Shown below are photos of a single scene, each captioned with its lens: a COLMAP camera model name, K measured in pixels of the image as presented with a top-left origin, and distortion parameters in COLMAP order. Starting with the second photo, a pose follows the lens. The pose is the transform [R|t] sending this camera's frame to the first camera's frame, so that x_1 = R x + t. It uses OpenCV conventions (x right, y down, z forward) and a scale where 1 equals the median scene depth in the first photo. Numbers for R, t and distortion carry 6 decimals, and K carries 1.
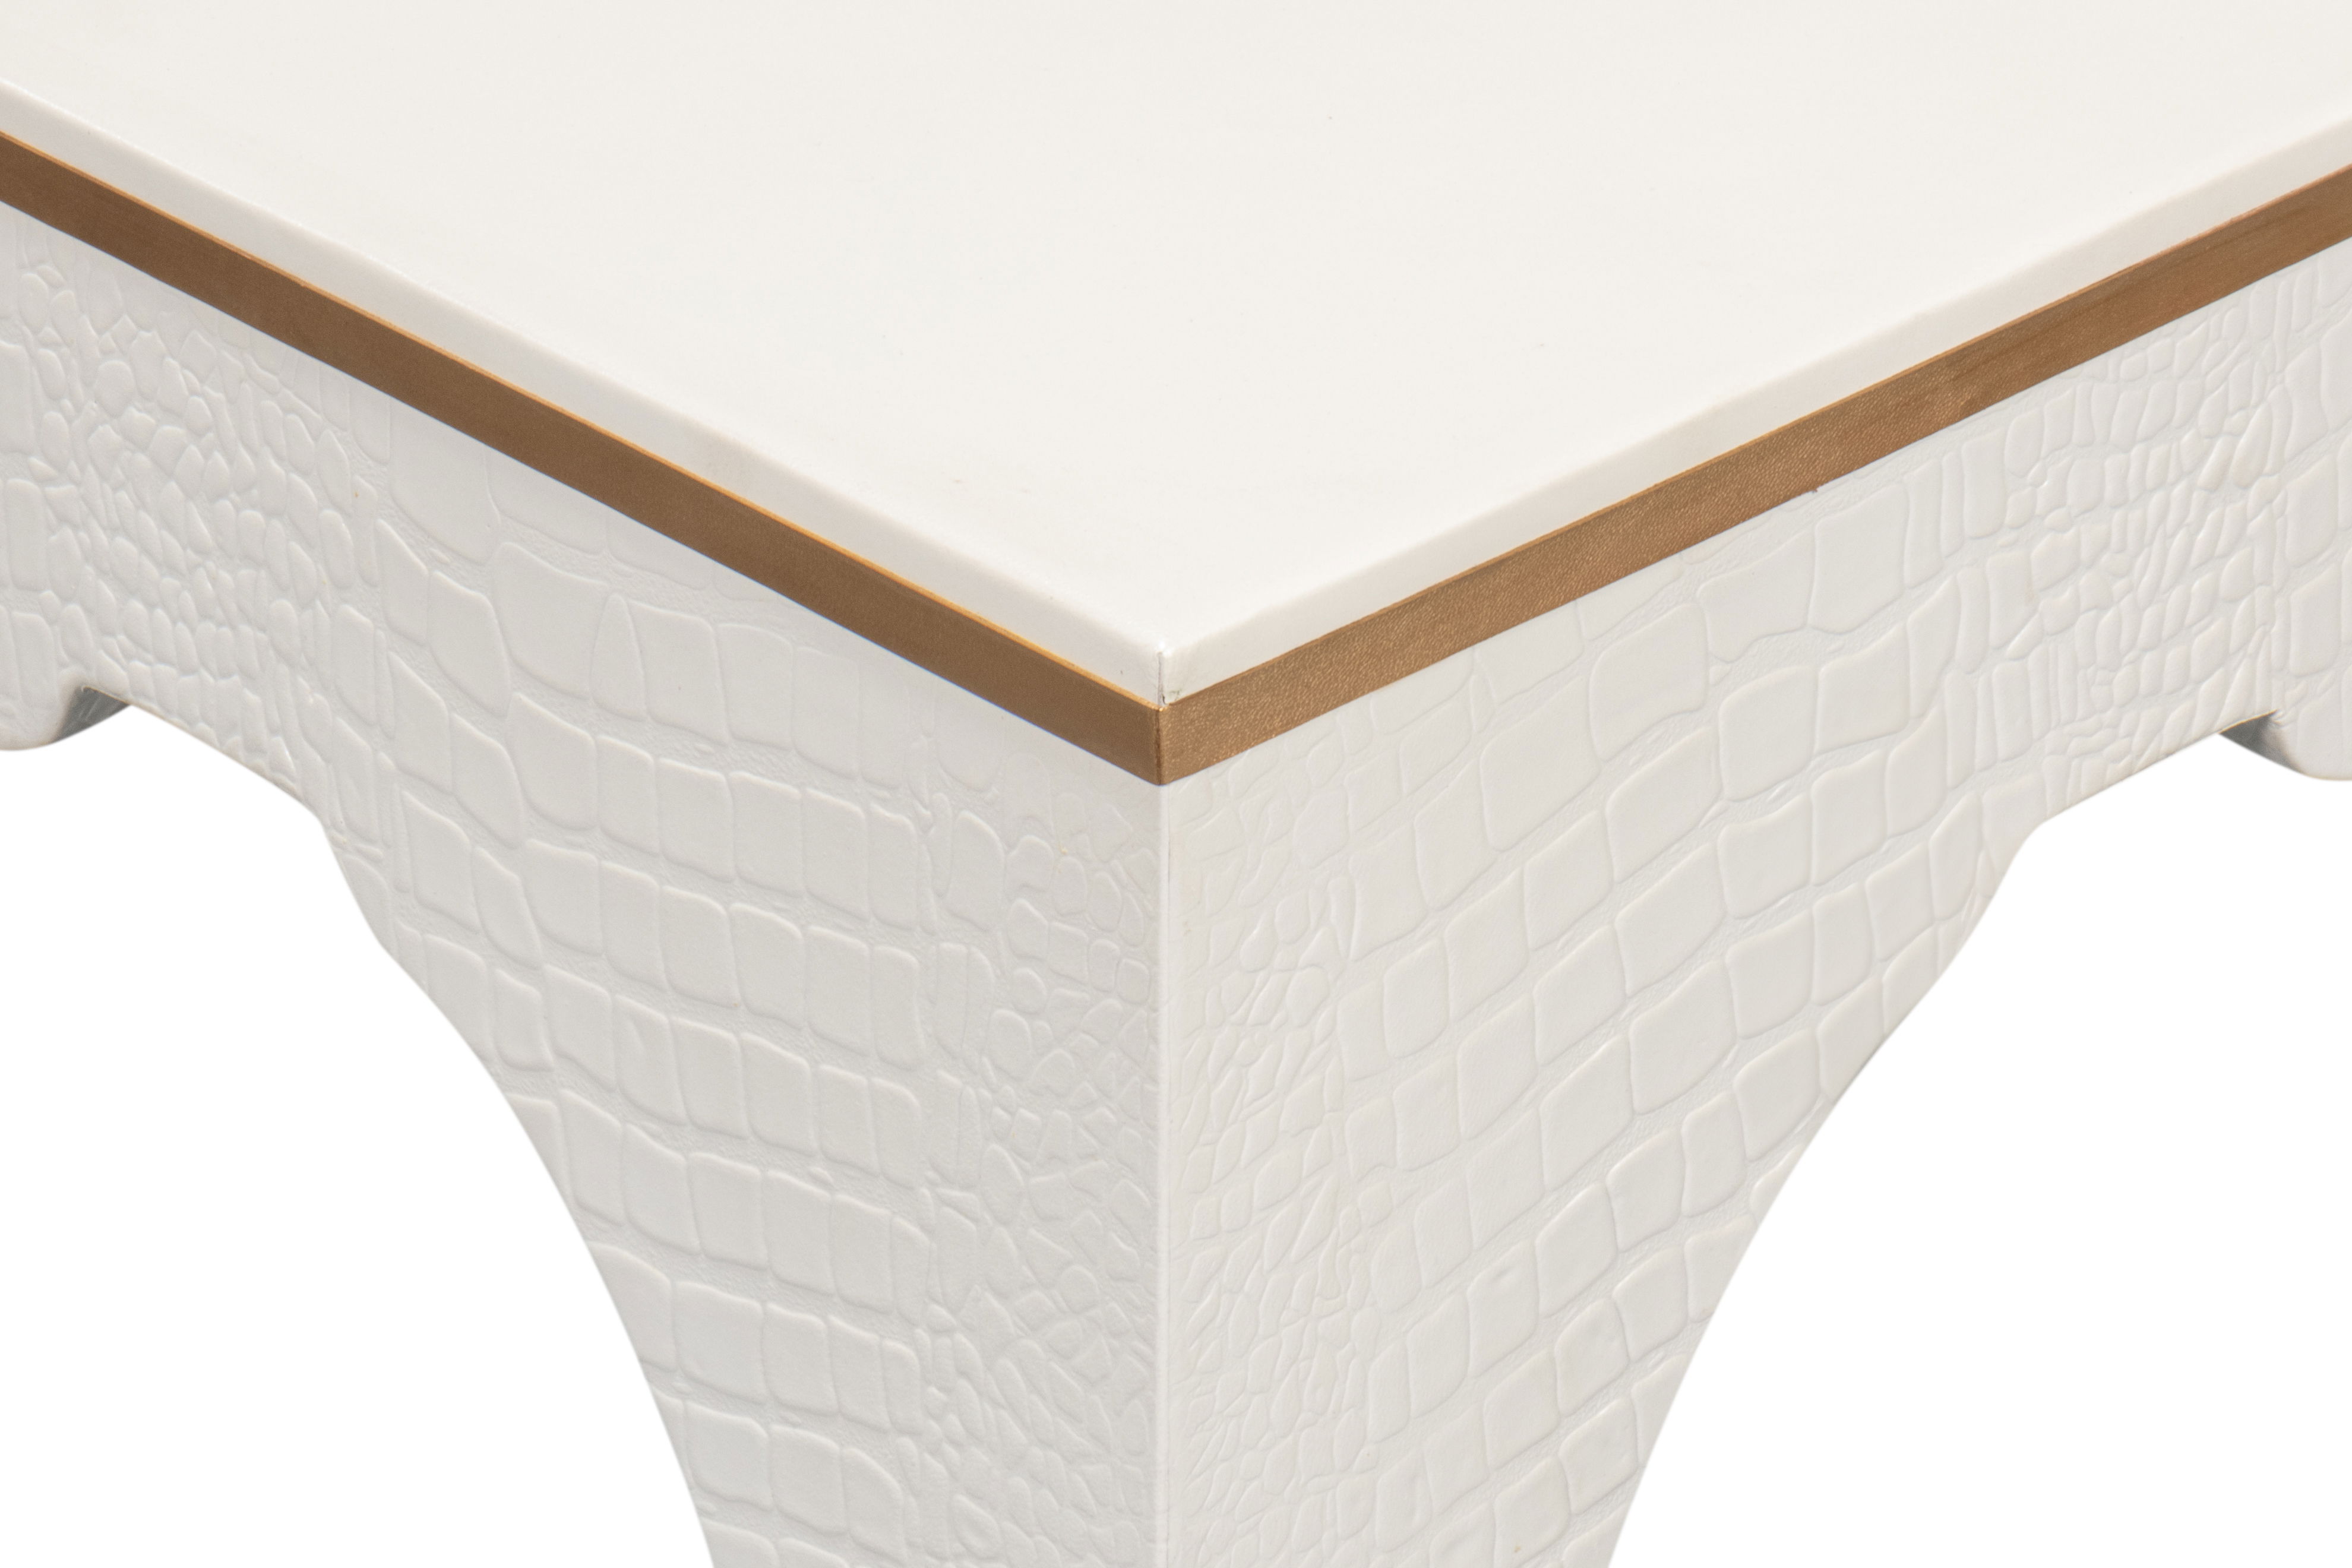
lens RADIAL K [[9678.1, 0, 868.9], [0, 9678.1, 883.3], [0, 0, 1]] dist [0.075713, 0.000000]
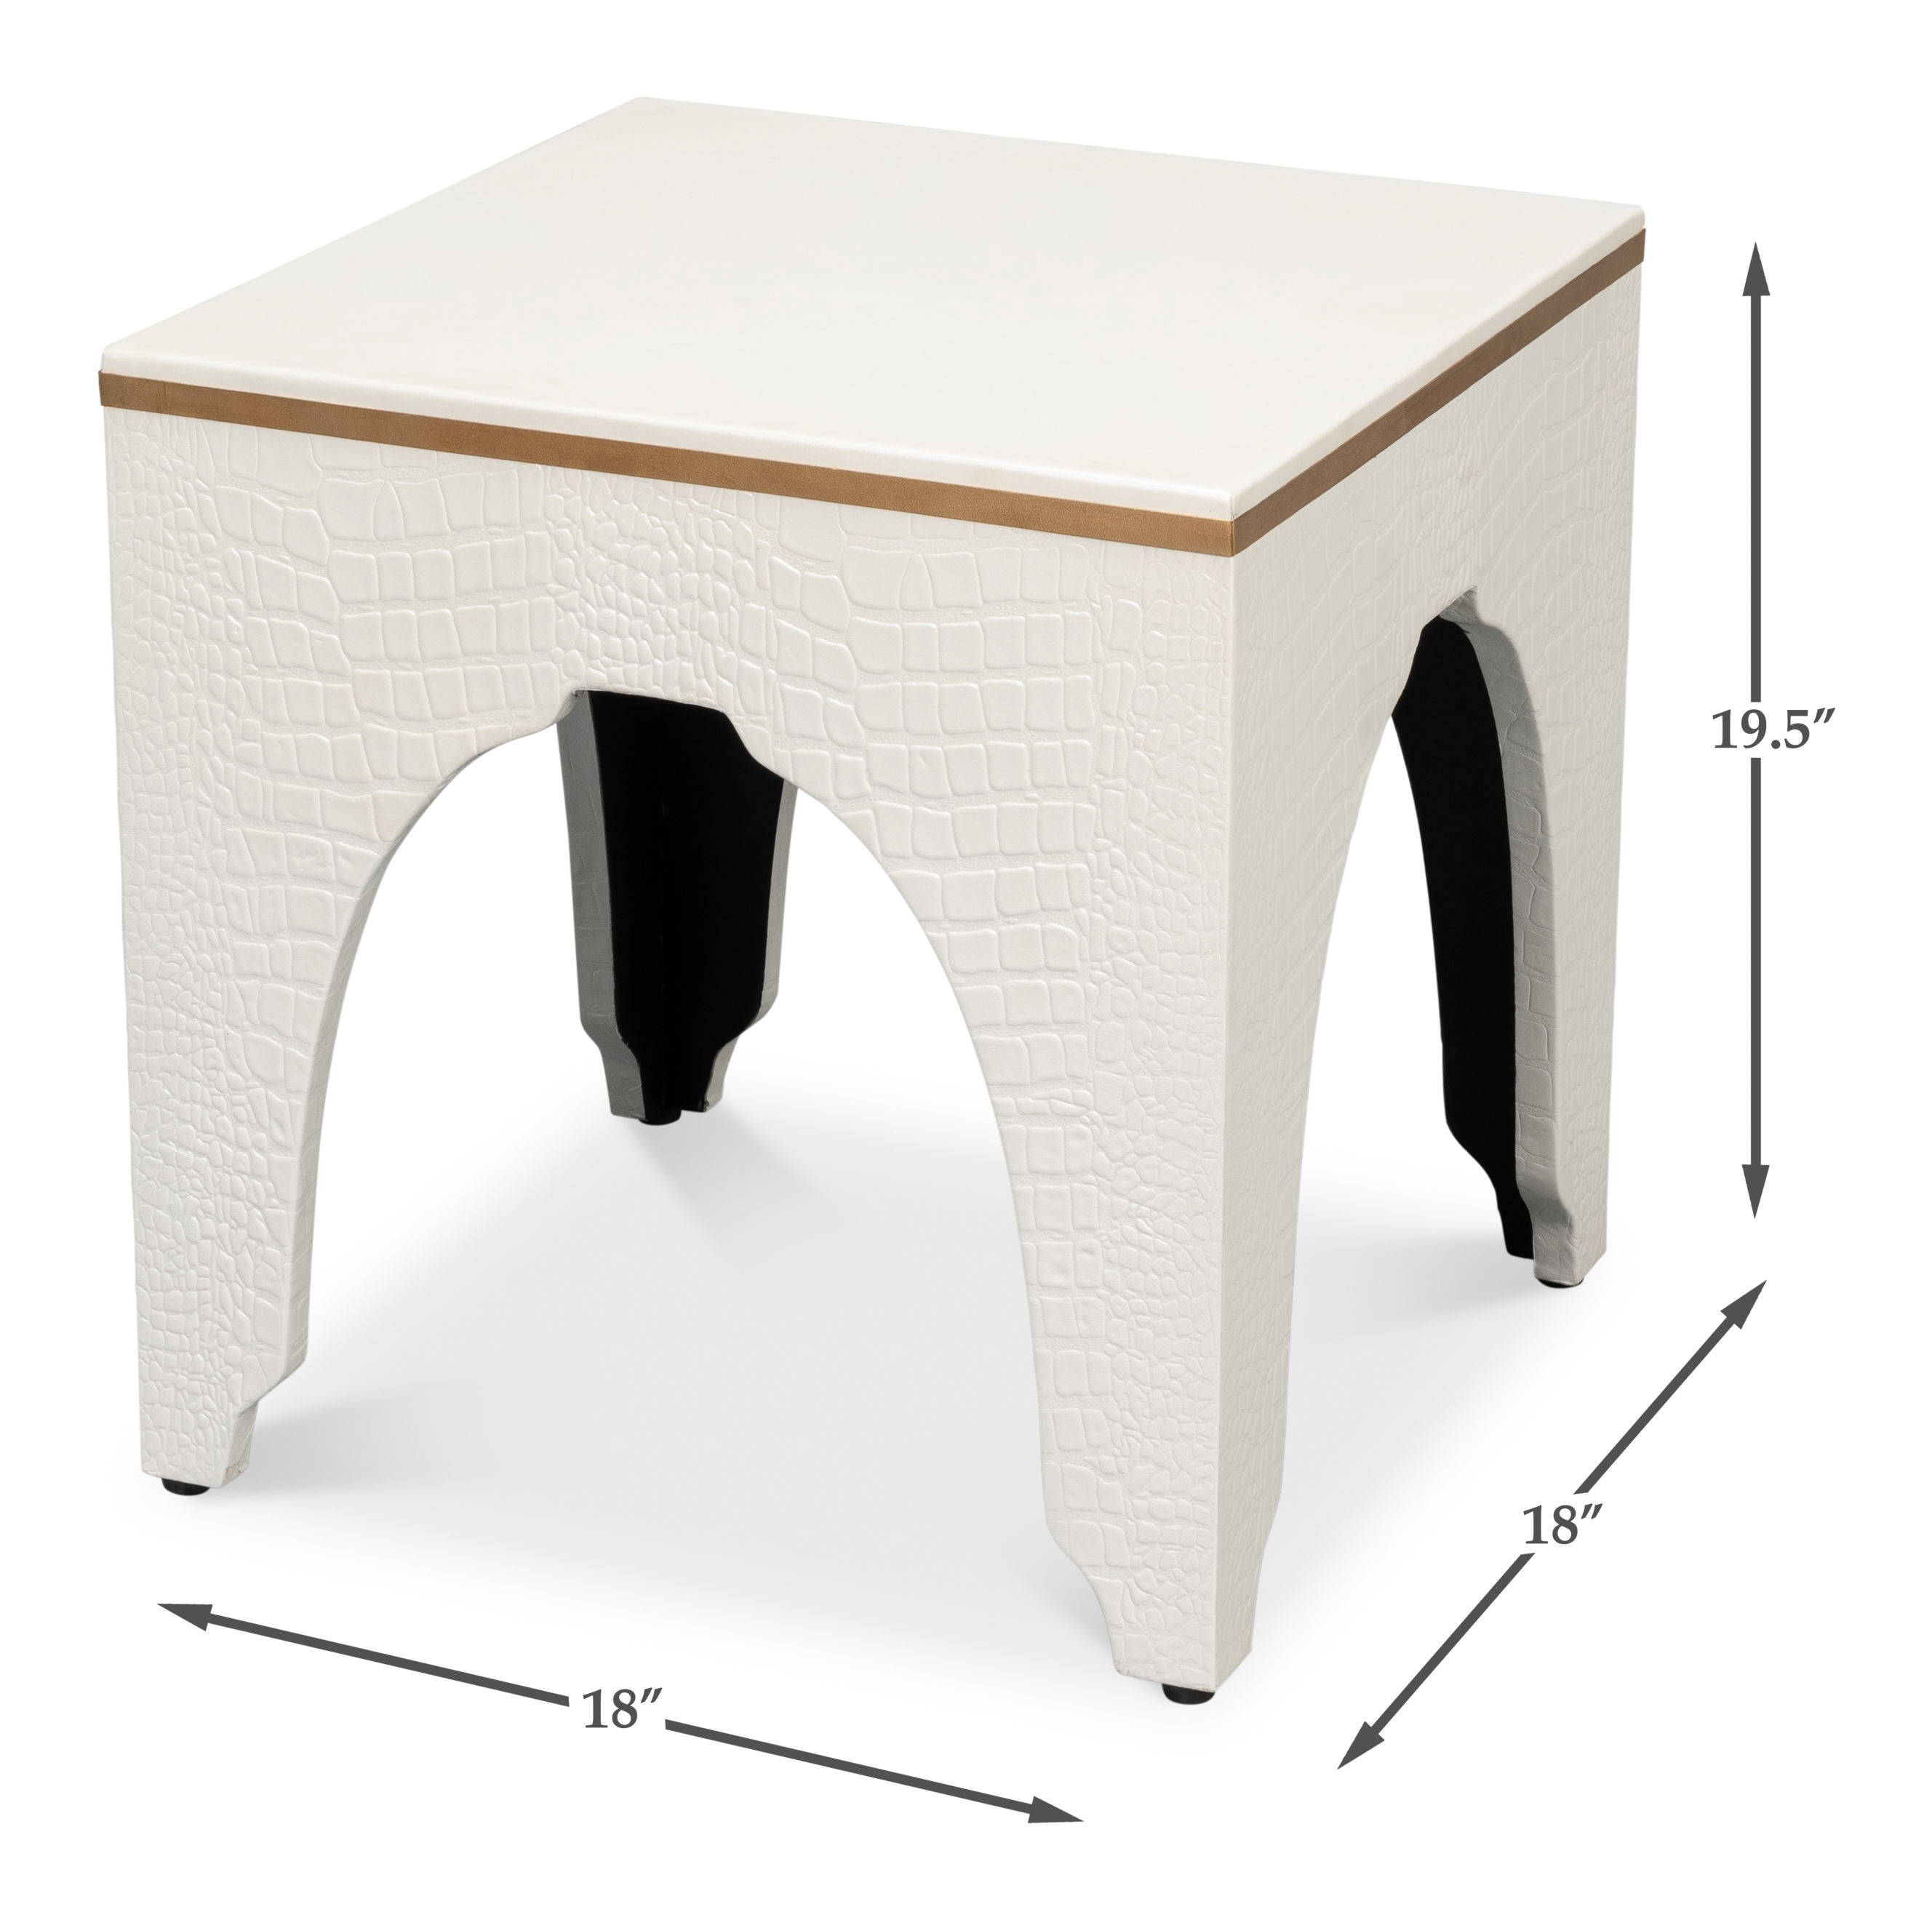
lens RADIAL K [[7261.2, 0, 720.7], [0, 7261.2, 940.3], [0, 0, 1]] dist [0.058831, 0.000000]
pose [[0.928085, -0.125028, 0.350750, -0.667424], [0.181426, 0.974408, -0.132716, 0.272680], [-0.325180, 0.186807, 0.927017, -0.553172]]
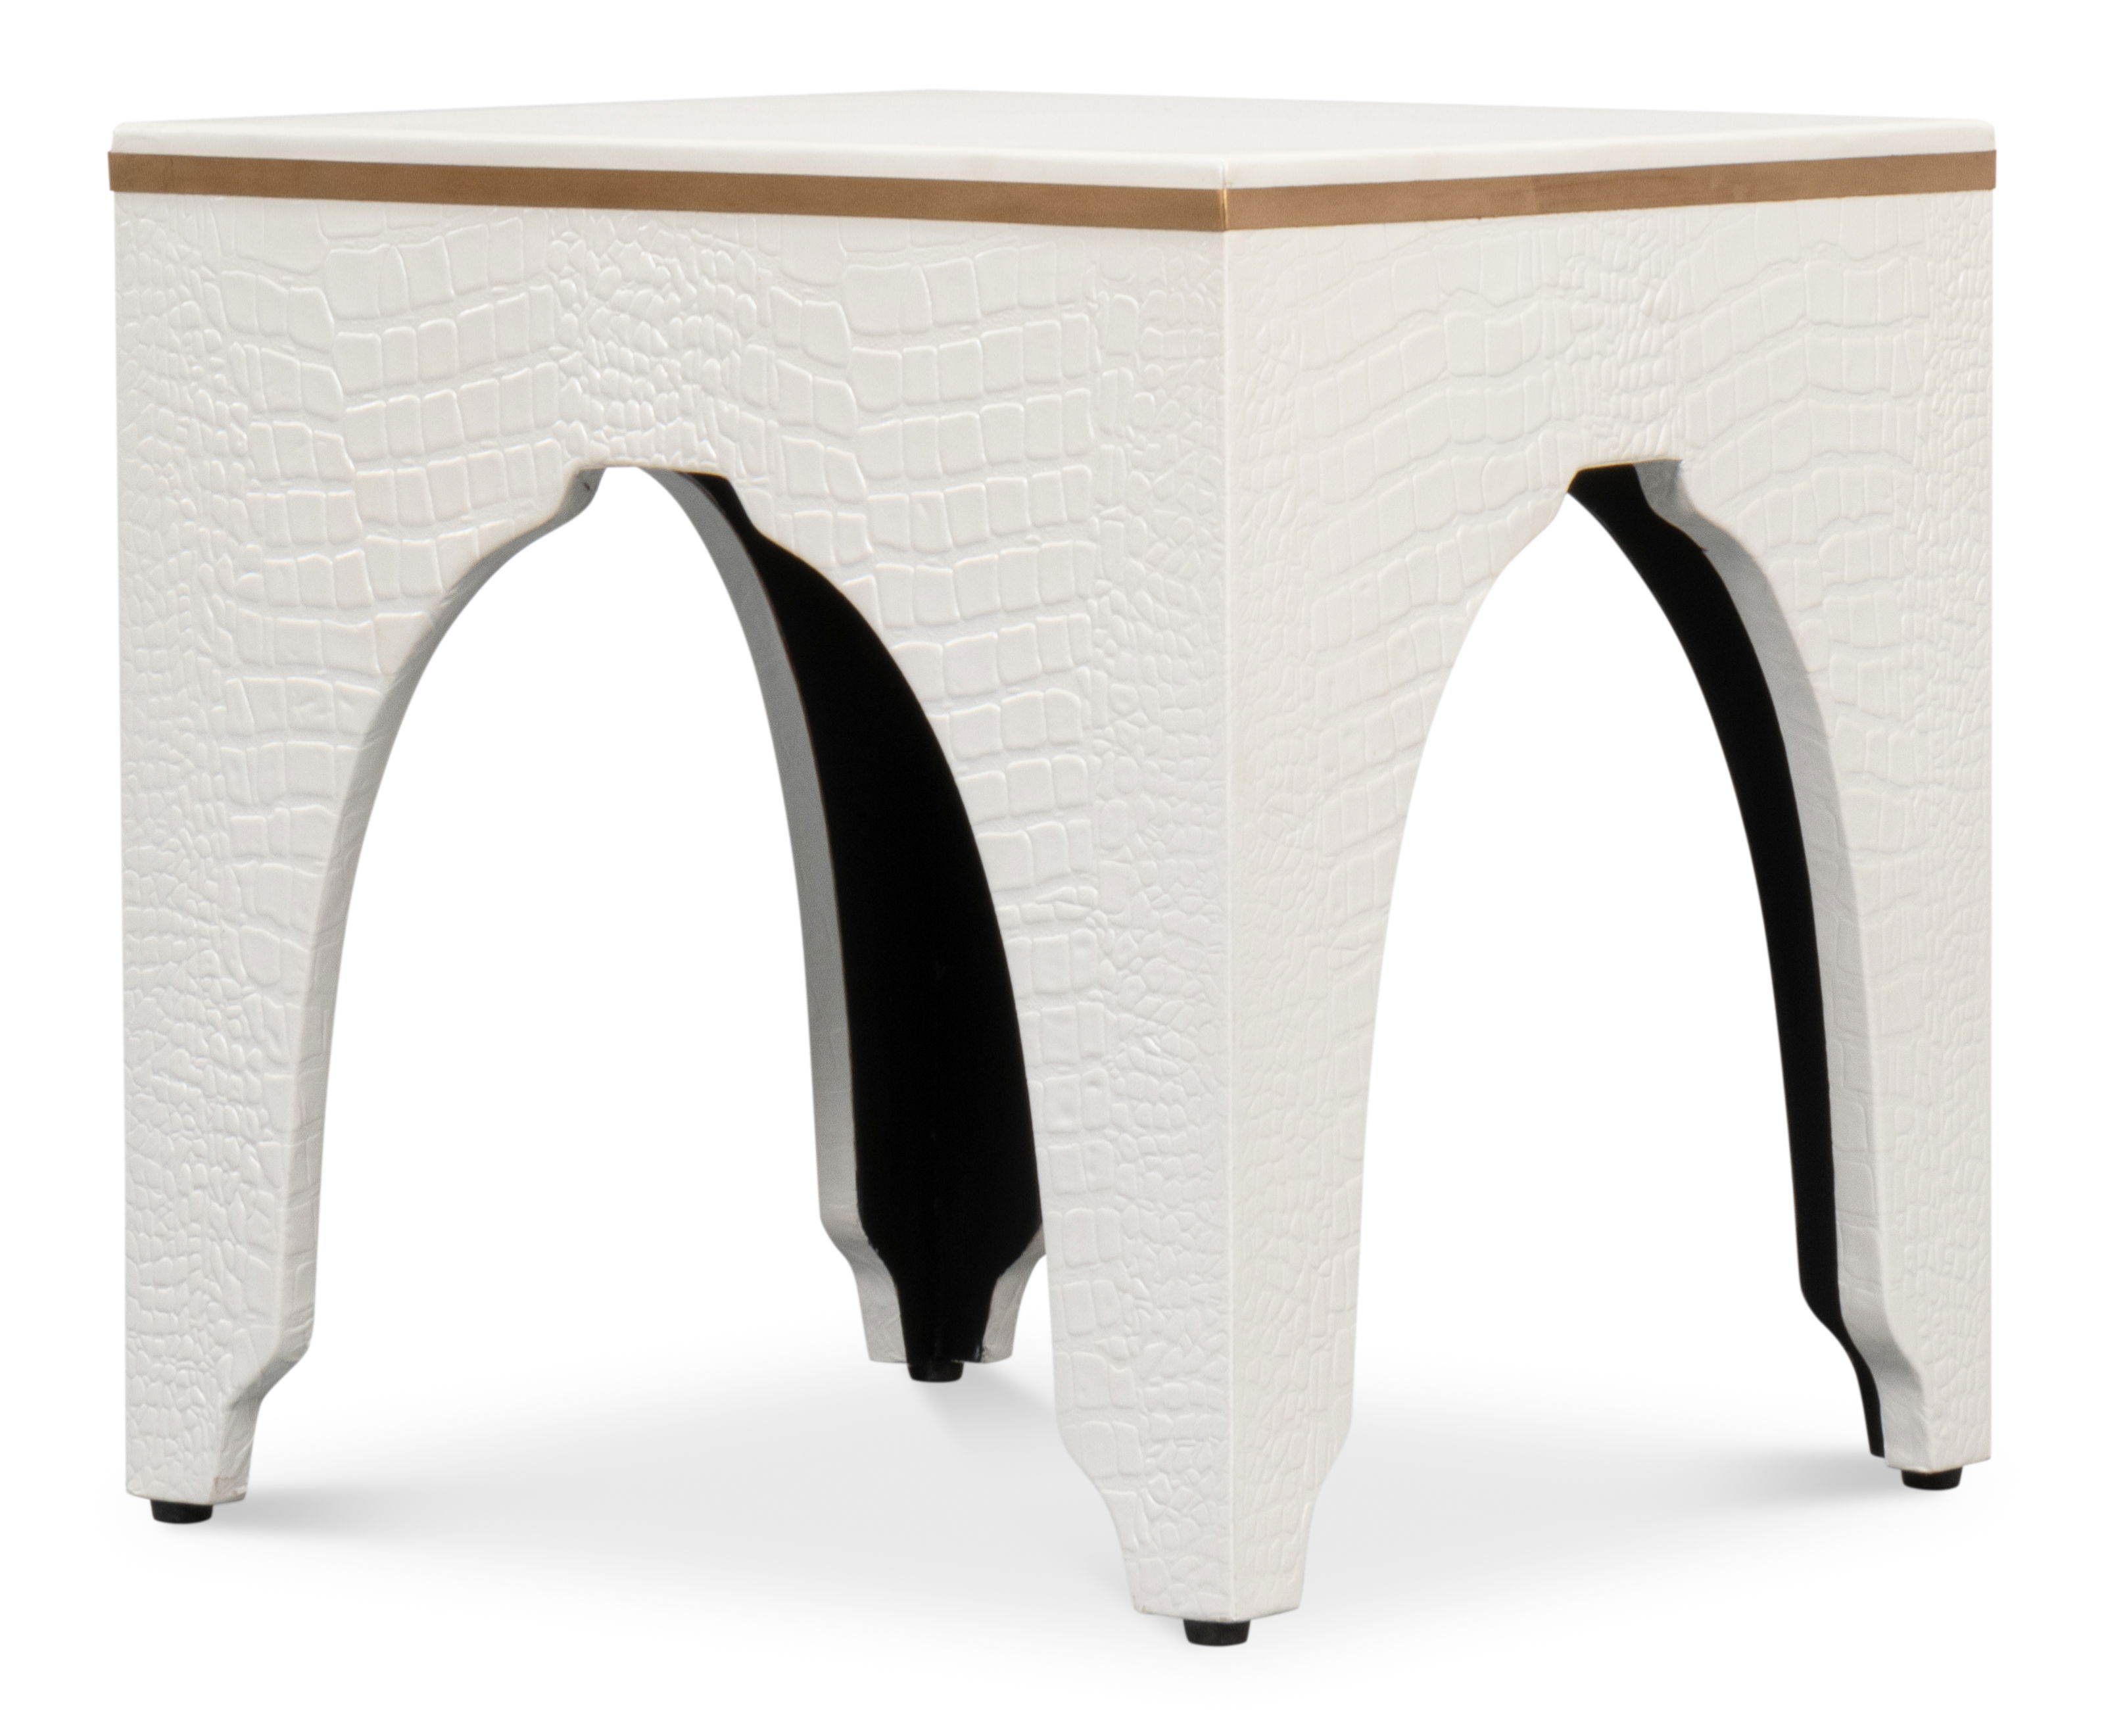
lens RADIAL K [[12915.9, 0, 1167.4], [0, 12915.9, 978.2], [0, 0, 1]] dist [0.175771, 0.000000]
pose [[0.979707, -0.015882, 0.199806, -0.508073], [0.094505, 0.915697, -0.390600, 1.148375], [-0.176758, 0.401556, 0.898615, -1.367239]]
